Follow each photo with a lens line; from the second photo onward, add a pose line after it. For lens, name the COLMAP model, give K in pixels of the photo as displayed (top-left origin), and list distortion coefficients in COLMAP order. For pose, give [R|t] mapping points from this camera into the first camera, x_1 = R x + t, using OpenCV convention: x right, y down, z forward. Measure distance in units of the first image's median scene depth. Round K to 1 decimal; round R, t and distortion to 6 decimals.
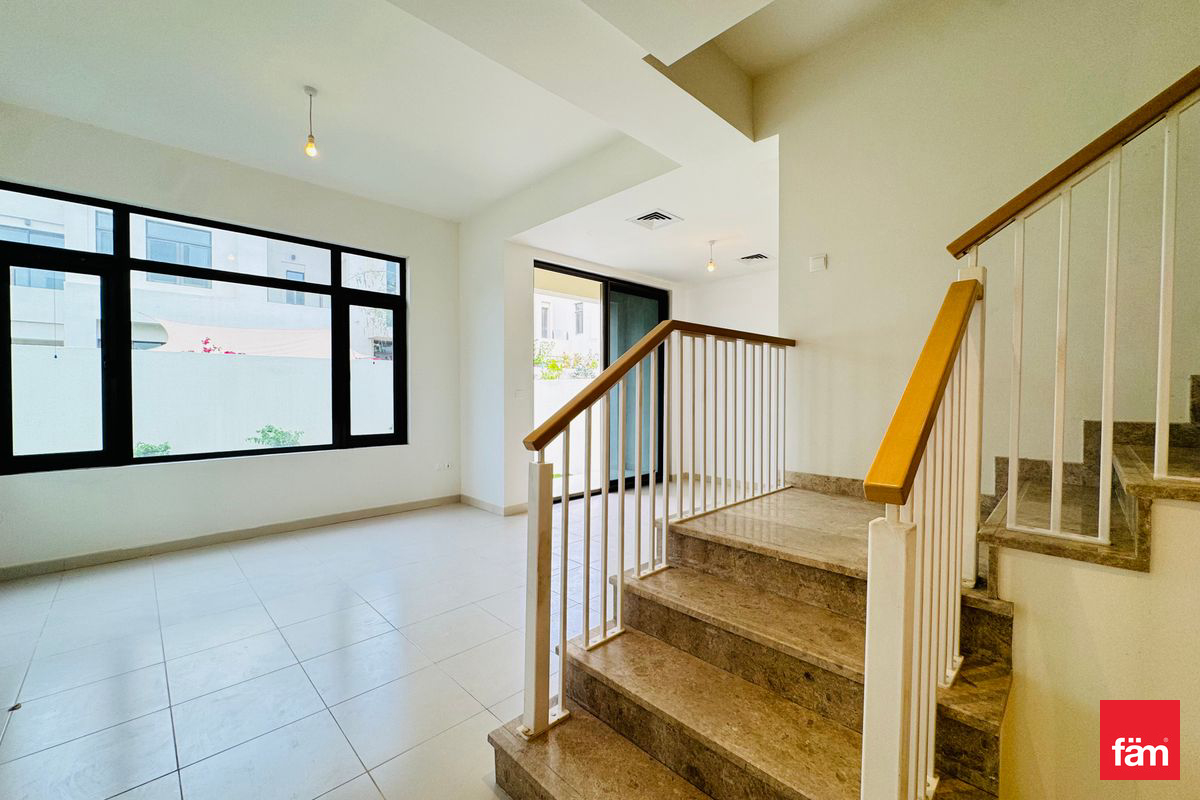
lens RADIAL K [[482.4, 0, 597.7], [0, 482.4, 399.3], [0, 0, 1]] dist [-0.002214, -0.000280]
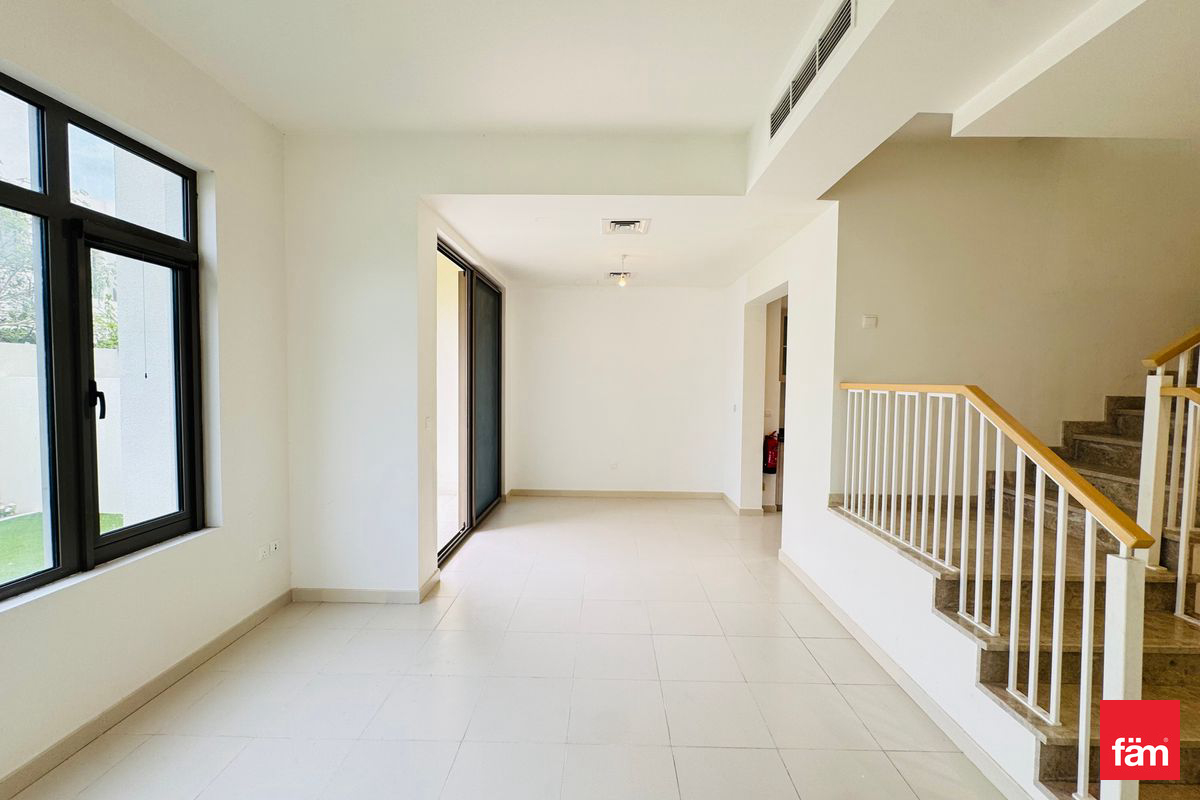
lens RADIAL K [[482.4, 0, 597.7], [0, 482.4, 399.3], [0, 0, 1]] dist [-0.002214, -0.000280]
pose [[0.706483, -0.022794, 0.707362, -0.859204], [-0.000187, 0.999475, 0.032393, -0.121408], [-0.707730, -0.023017, 0.706108, 0.602109]]
